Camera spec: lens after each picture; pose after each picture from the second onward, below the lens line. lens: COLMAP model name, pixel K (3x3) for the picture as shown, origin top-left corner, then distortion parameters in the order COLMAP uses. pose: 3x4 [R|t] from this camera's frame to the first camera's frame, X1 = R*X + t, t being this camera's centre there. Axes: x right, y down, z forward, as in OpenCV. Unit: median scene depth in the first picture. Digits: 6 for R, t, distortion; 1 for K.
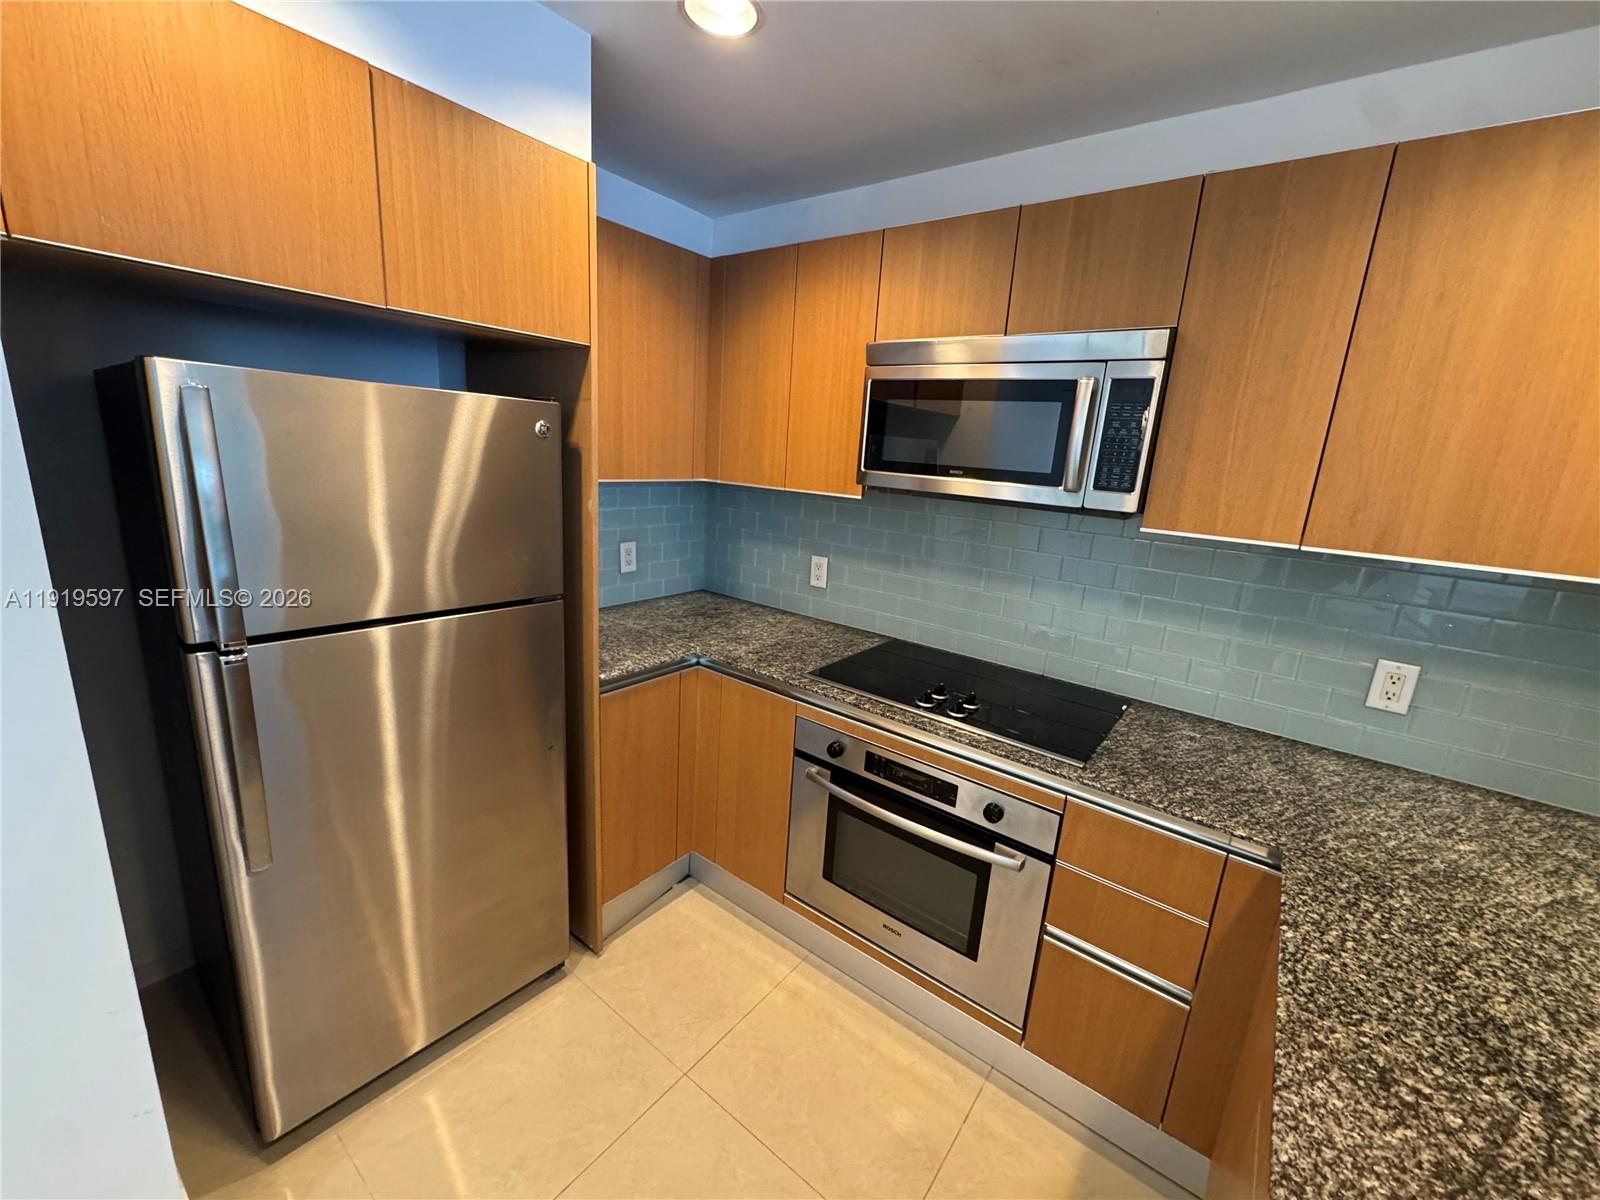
lens RADIAL K [[641.9, 0, 799.1], [0, 641.9, 601.2], [0, 0, 1]] dist [0.000123, -0.002054]
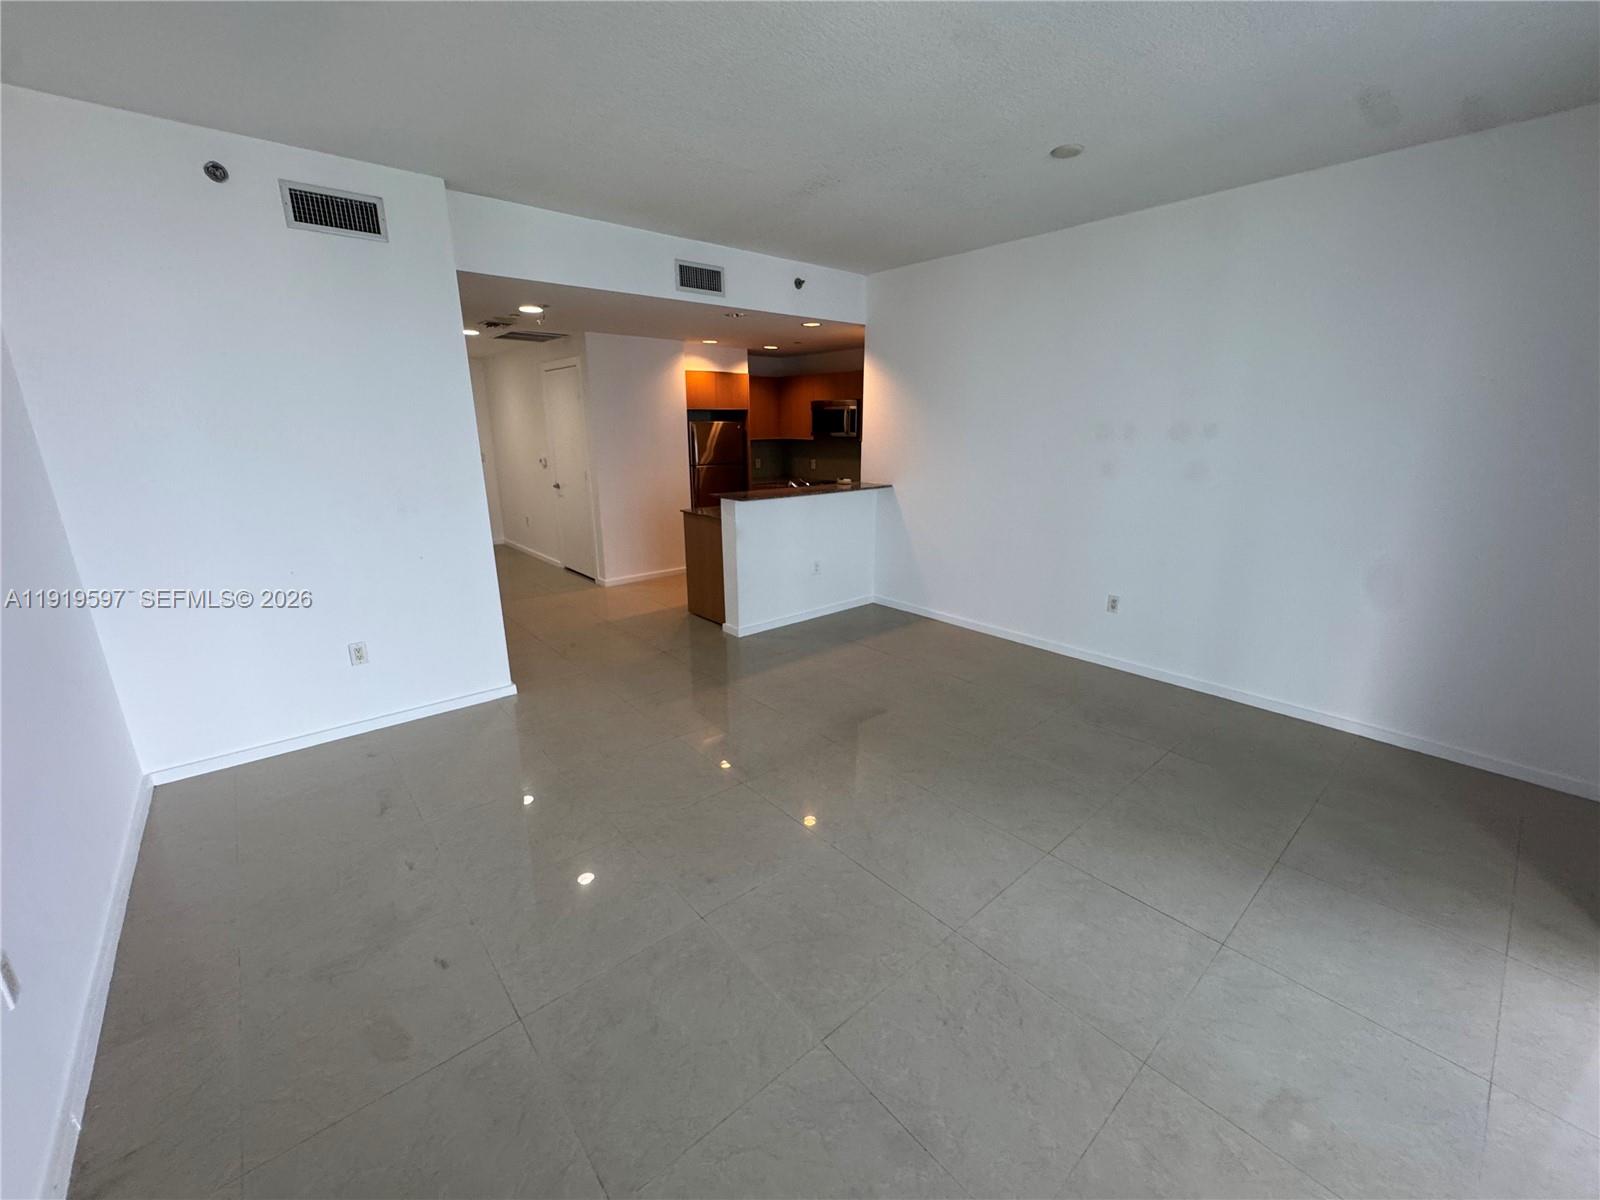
lens RADIAL K [[641.9, 0, 799.1], [0, 641.9, 601.2], [0, 0, 1]] dist [0.000123, -0.002054]
pose [[0.976052, -0.011770, -0.217219, 0.805509], [0.018399, 0.999424, 0.028520, 0.680398], [0.216758, -0.031834, 0.975706, -2.733077]]
